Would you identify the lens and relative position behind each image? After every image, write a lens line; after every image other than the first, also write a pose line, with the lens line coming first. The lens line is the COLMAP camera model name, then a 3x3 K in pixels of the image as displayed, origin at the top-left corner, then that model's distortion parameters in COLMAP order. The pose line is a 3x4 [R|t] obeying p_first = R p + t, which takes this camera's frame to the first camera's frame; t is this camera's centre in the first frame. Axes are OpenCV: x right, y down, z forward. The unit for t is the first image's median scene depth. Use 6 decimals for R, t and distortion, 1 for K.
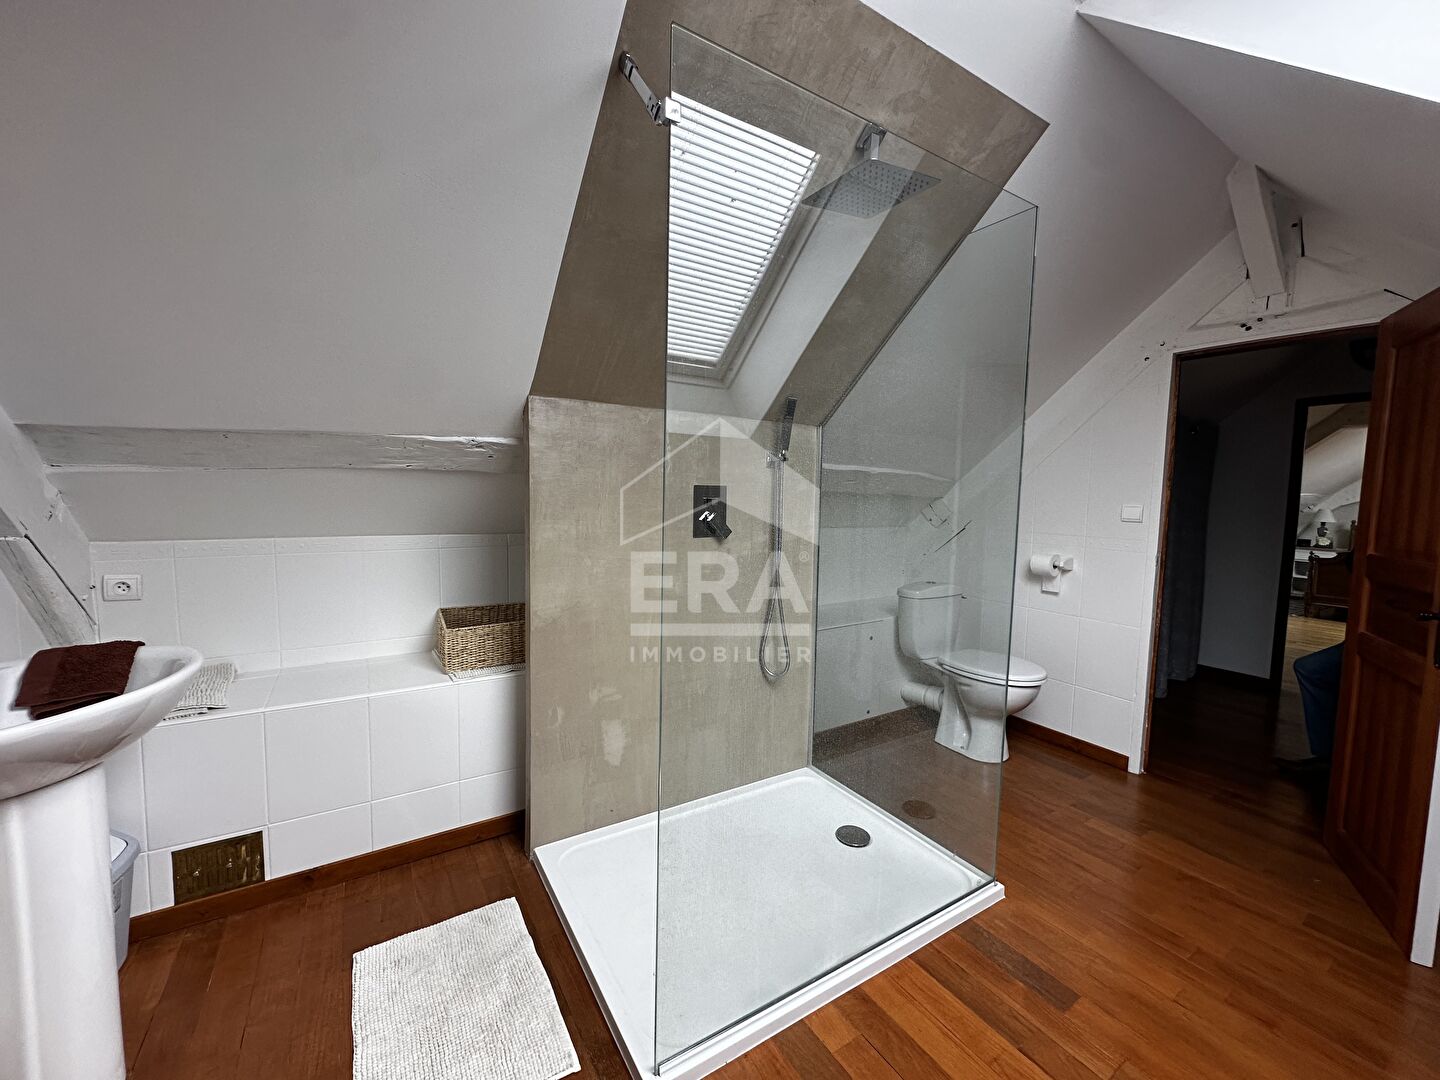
lens RADIAL K [[578.3, 0, 719.9], [0, 578.3, 538.7], [0, 0, 1]] dist [-0.000635, -0.000053]
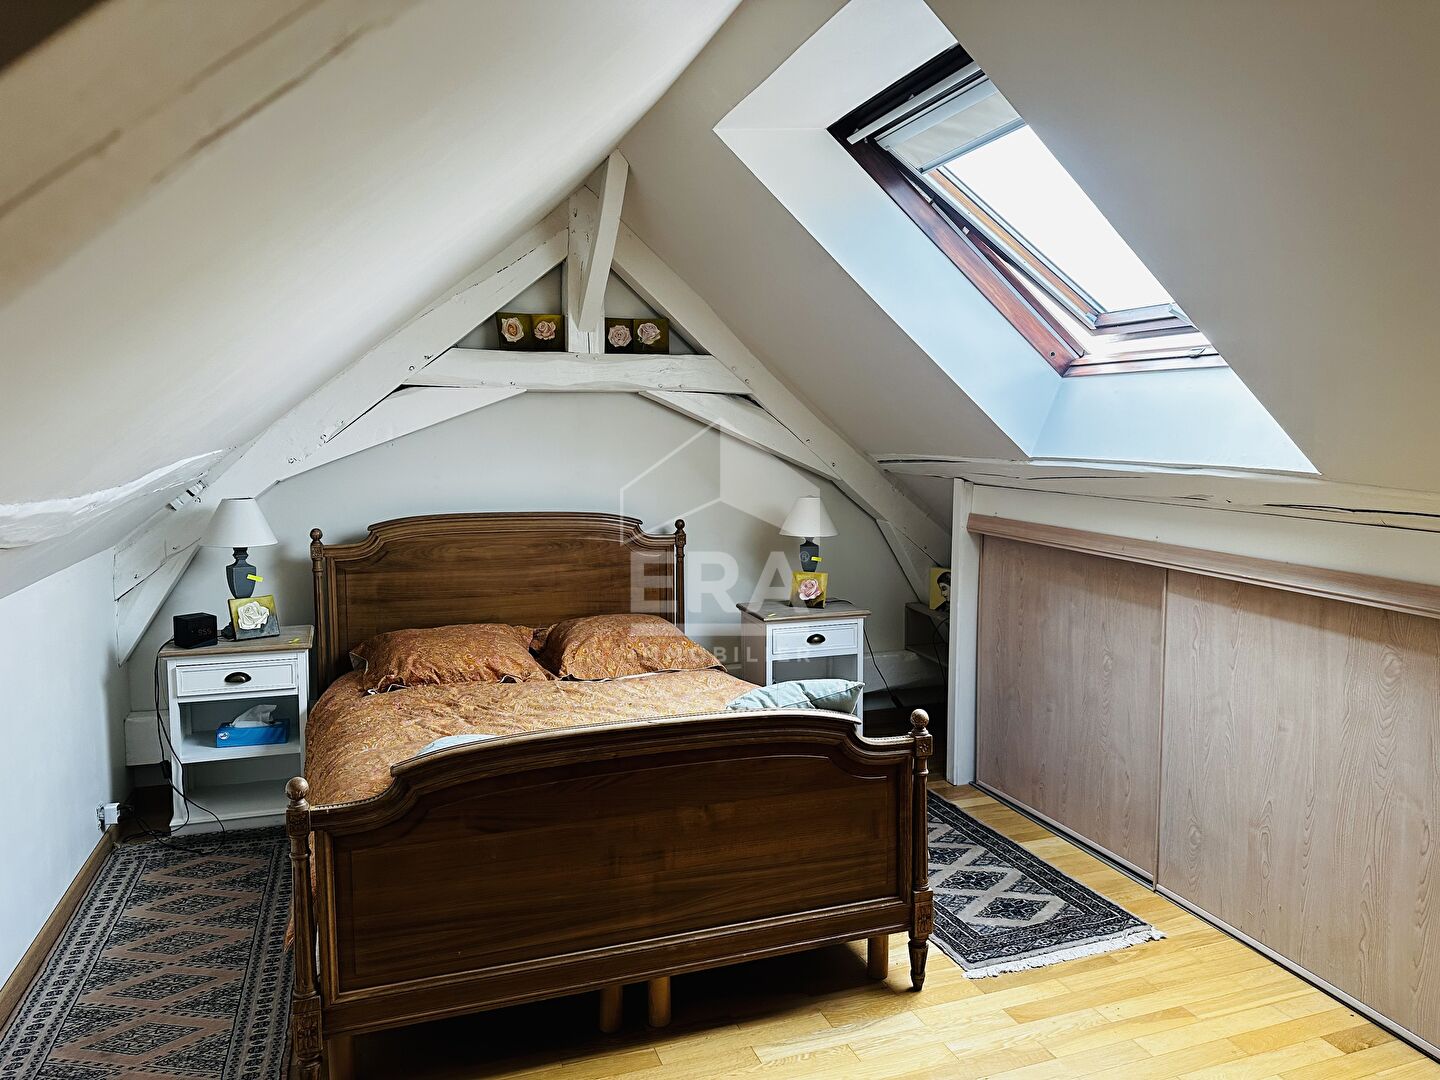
lens RADIAL K [[1016.0, 0, 721.6], [0, 1016.0, 537.4], [0, 0, 1]] dist [-0.001007, -0.000192]
pose [[0.222797, -0.124013, 0.966945, 0.629257], [0.082646, 0.990708, 0.108018, -0.064767], [-0.971355, 0.055848, 0.230976, 0.665906]]
